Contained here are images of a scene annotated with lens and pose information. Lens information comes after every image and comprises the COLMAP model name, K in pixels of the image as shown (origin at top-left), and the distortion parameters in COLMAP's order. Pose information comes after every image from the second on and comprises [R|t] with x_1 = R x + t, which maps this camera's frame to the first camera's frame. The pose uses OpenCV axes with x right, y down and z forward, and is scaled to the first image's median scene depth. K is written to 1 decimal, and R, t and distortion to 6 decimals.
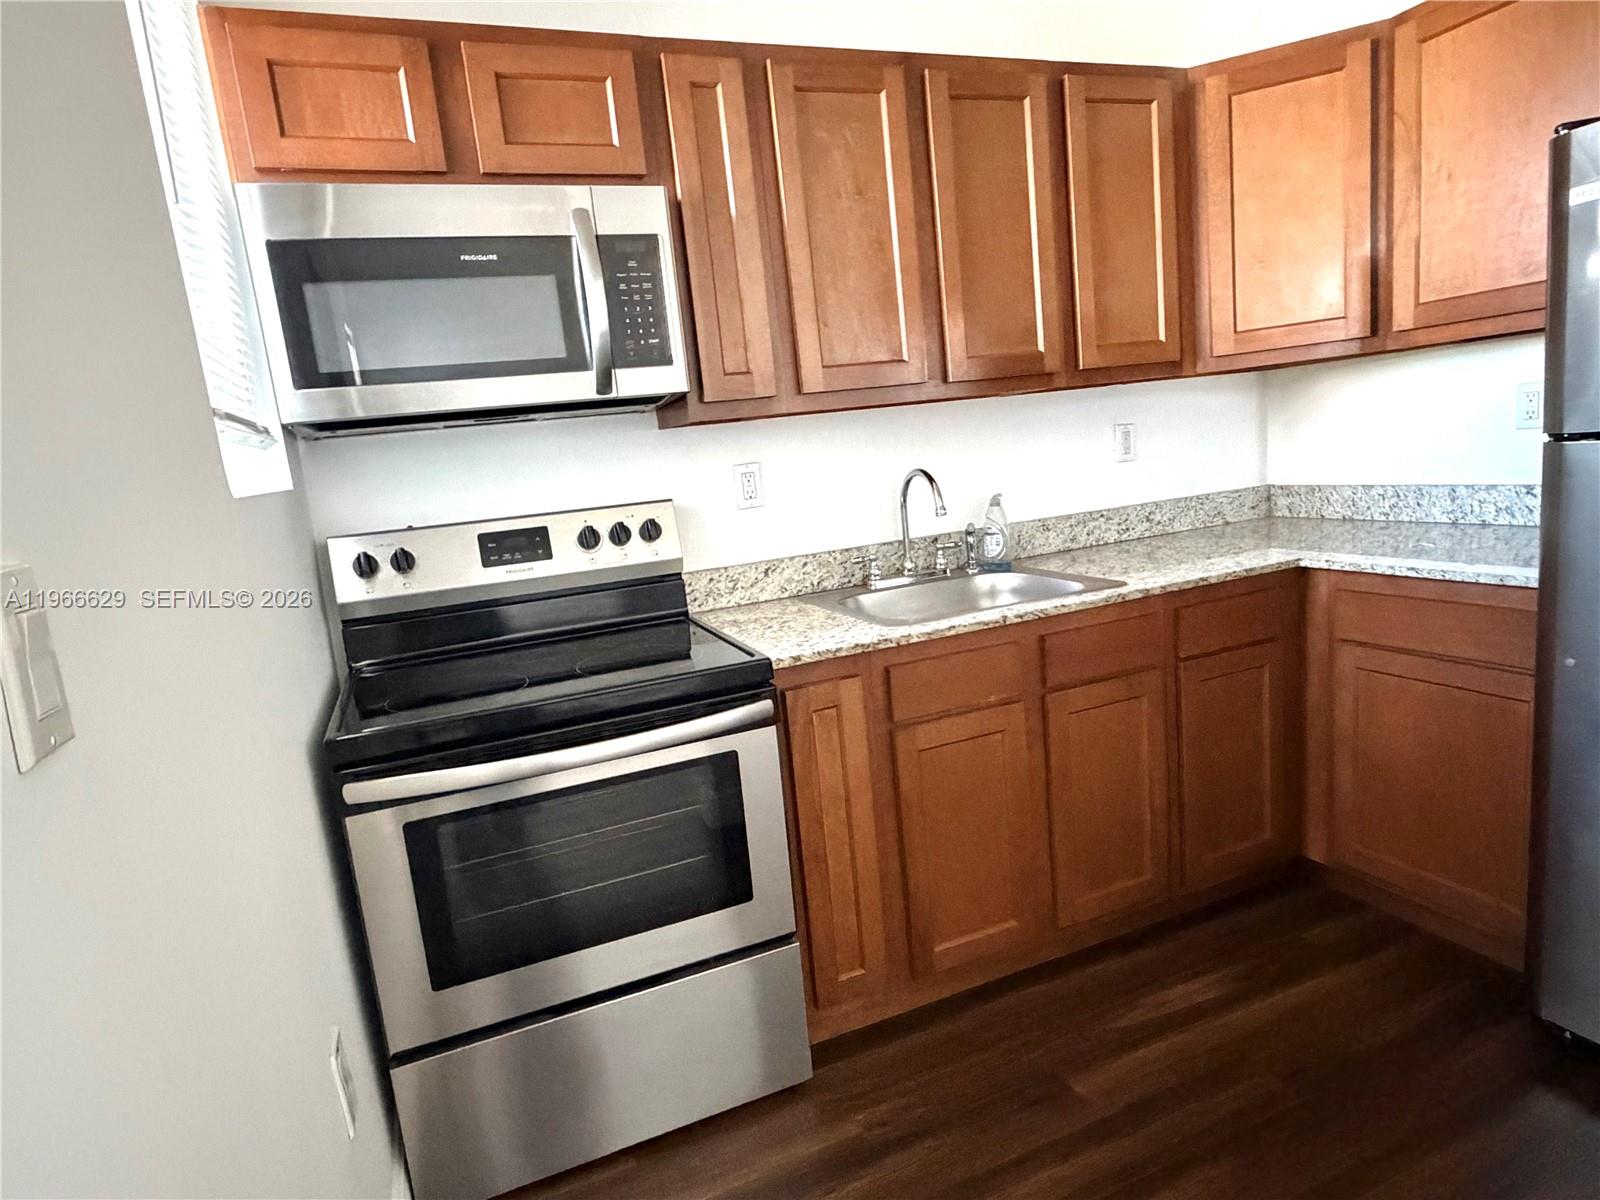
lens RADIAL K [[904.0, 0, 796.8], [0, 904.0, 603.2], [0, 0, 1]] dist [0.002115, 0.000117]
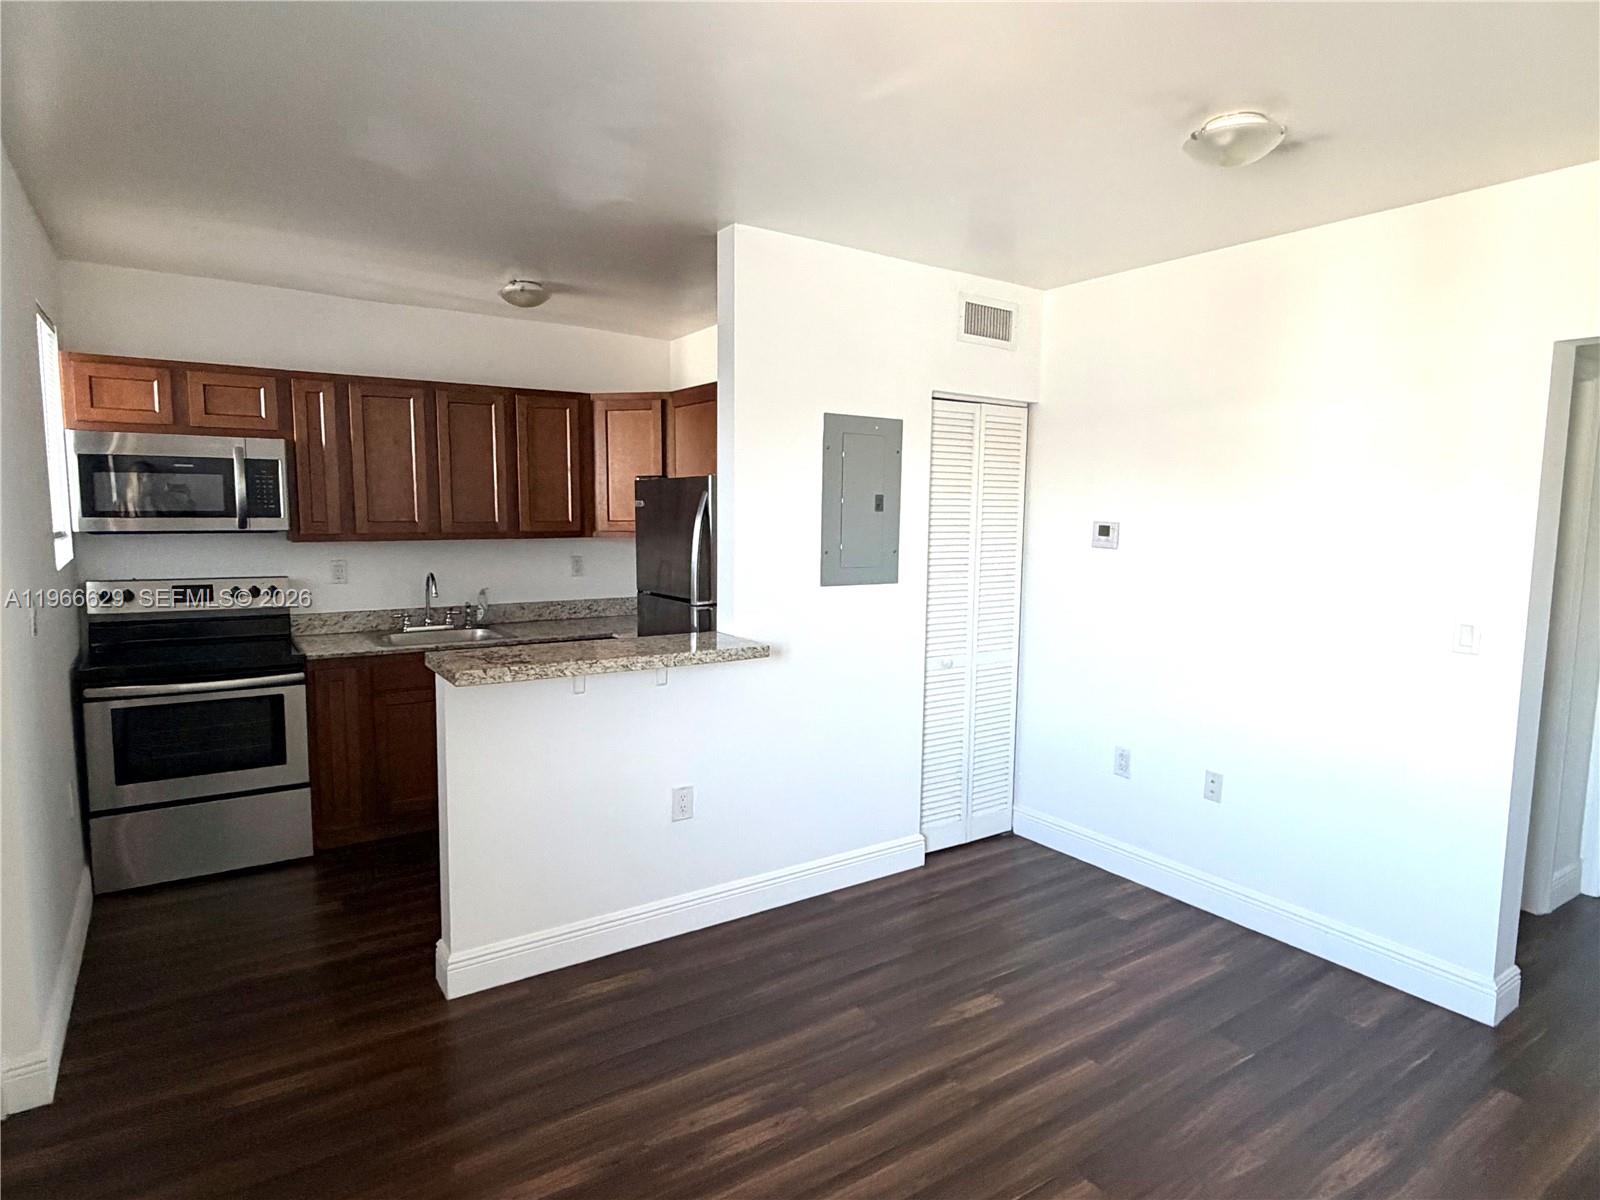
lens RADIAL K [[904.0, 0, 796.8], [0, 904.0, 603.2], [0, 0, 1]] dist [0.002115, 0.000117]
pose [[0.972060, 0.090206, 0.216708, 0.585308], [-0.073837, 0.993853, -0.082493, 0.026379], [-0.222817, 0.064187, 0.972745, -1.307750]]
